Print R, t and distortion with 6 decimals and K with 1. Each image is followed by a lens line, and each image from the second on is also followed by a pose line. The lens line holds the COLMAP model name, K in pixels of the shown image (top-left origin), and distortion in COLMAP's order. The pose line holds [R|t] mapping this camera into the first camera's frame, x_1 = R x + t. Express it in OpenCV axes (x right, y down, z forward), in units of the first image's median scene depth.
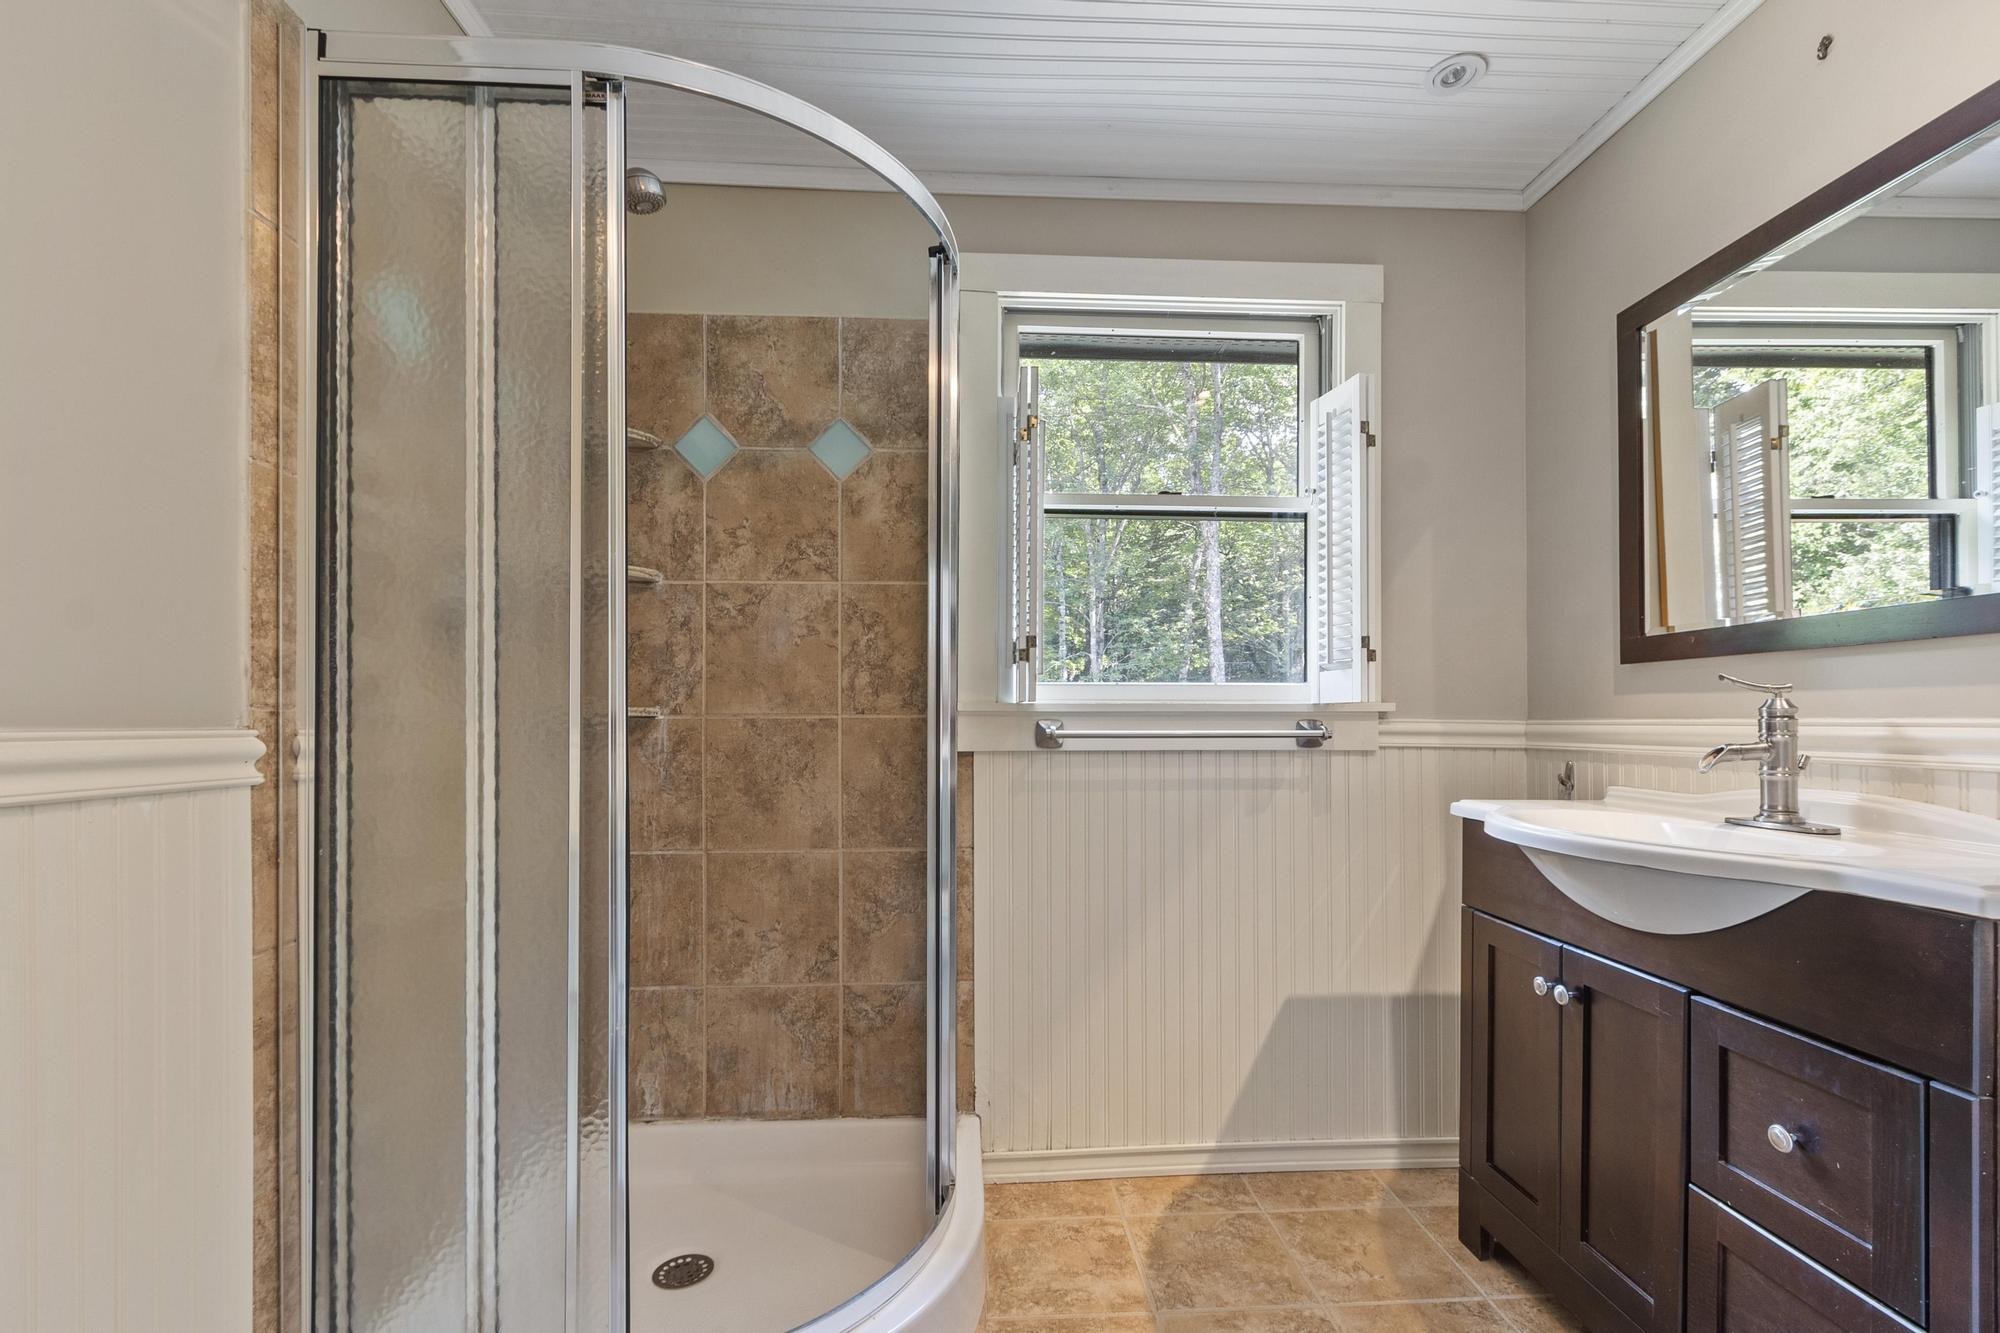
lens RADIAL K [[892.2, 0, 1003.3], [0, 892.2, 711.8], [0, 0, 1]] dist [-0.003038, 0.000304]
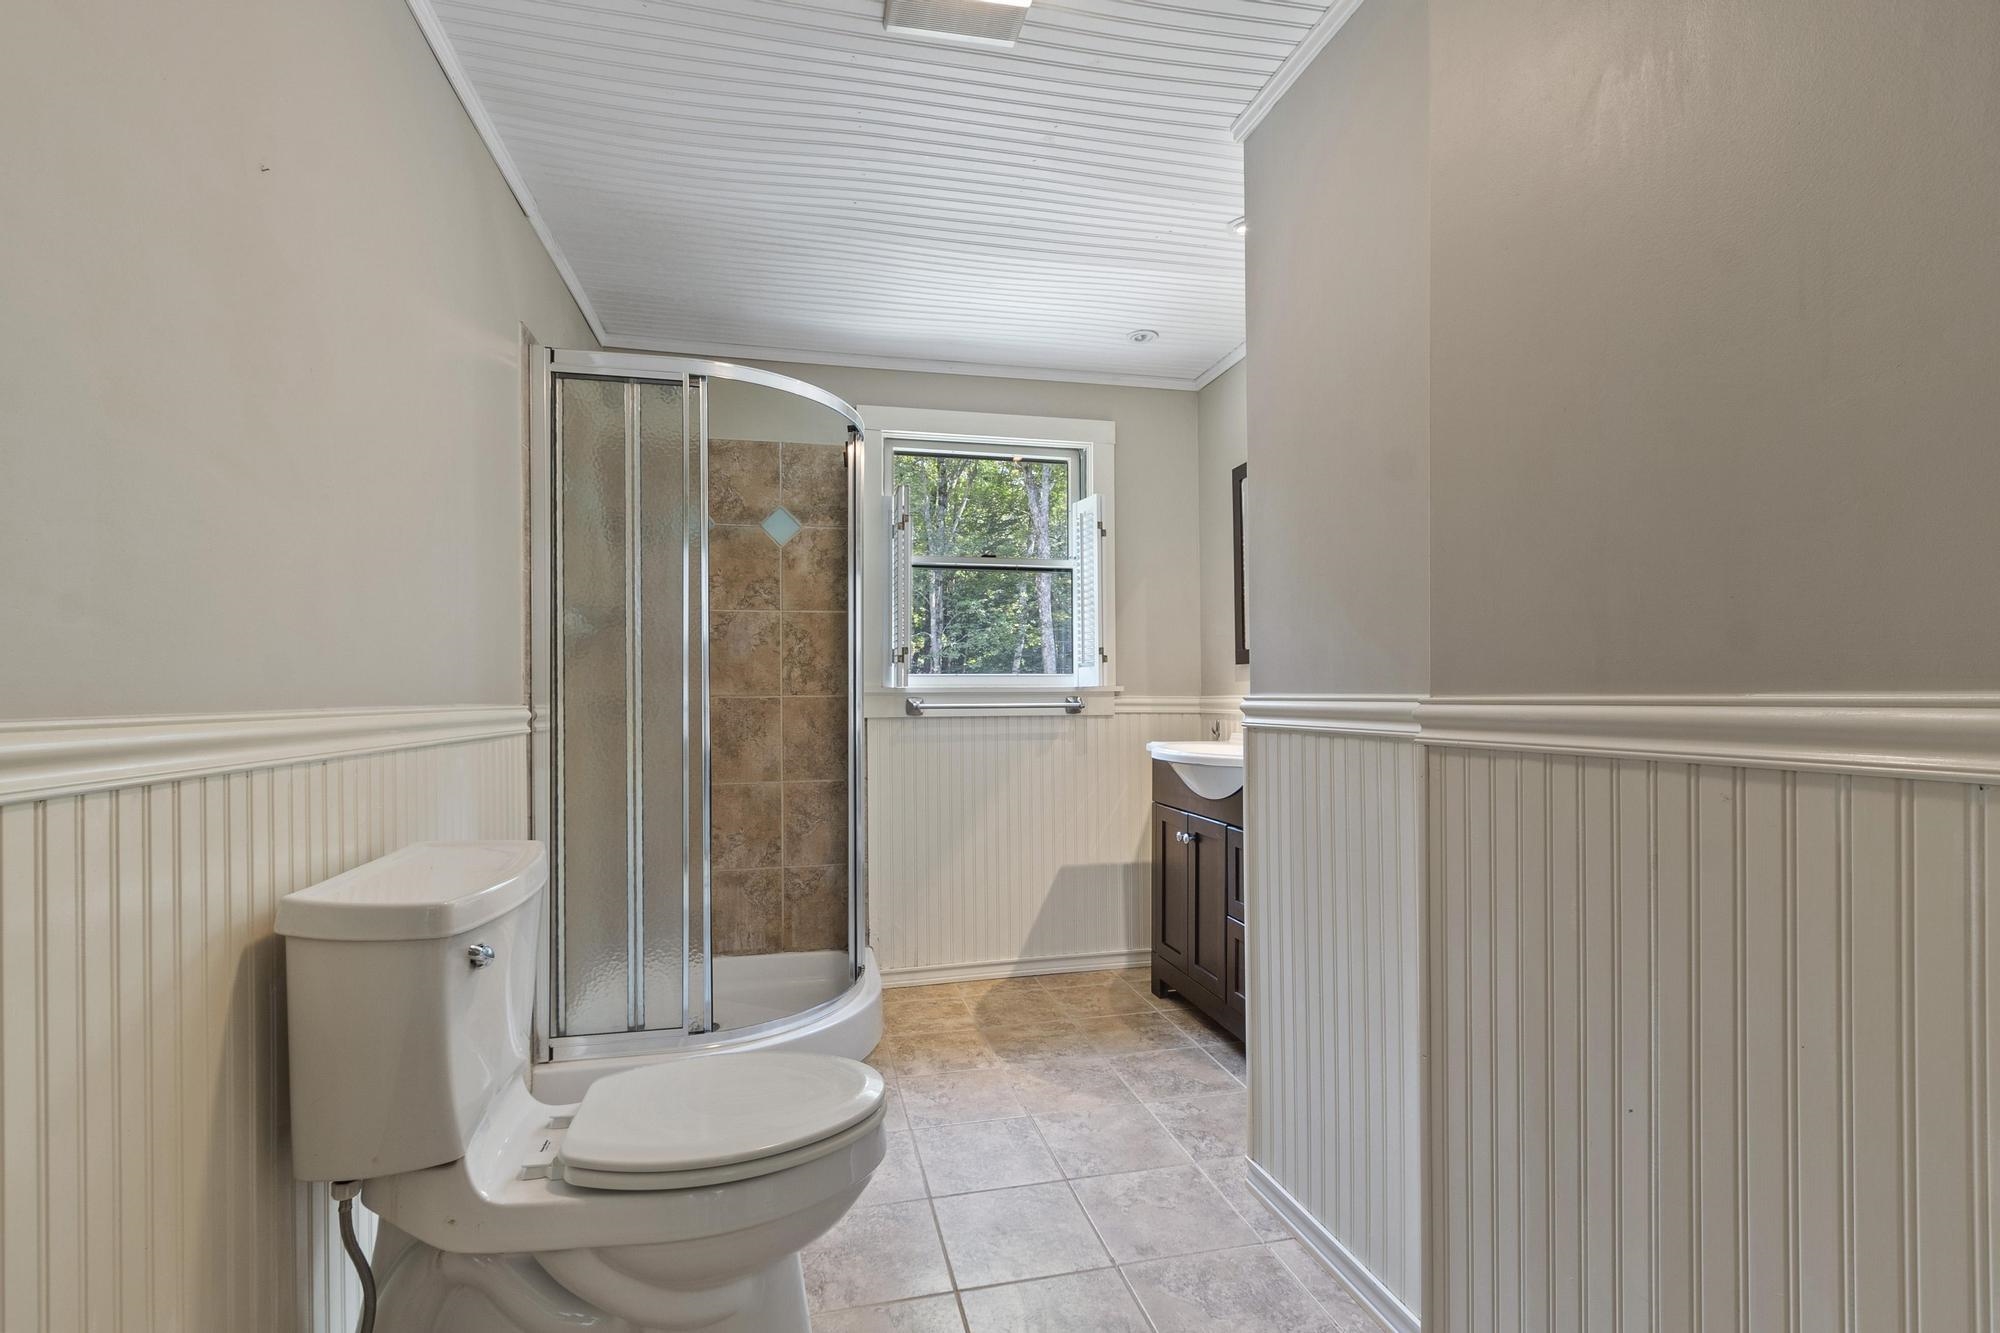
lens RADIAL K [[892.2, 0, 991.7], [0, 892.2, 684.6], [0, 0, 1]] dist [-0.003038, 0.000304]
pose [[0.986068, -0.004357, 0.166286, -0.079130], [0.005153, 0.999977, -0.004352, -0.007048], [-0.166264, 0.005148, 0.986068, -0.608548]]
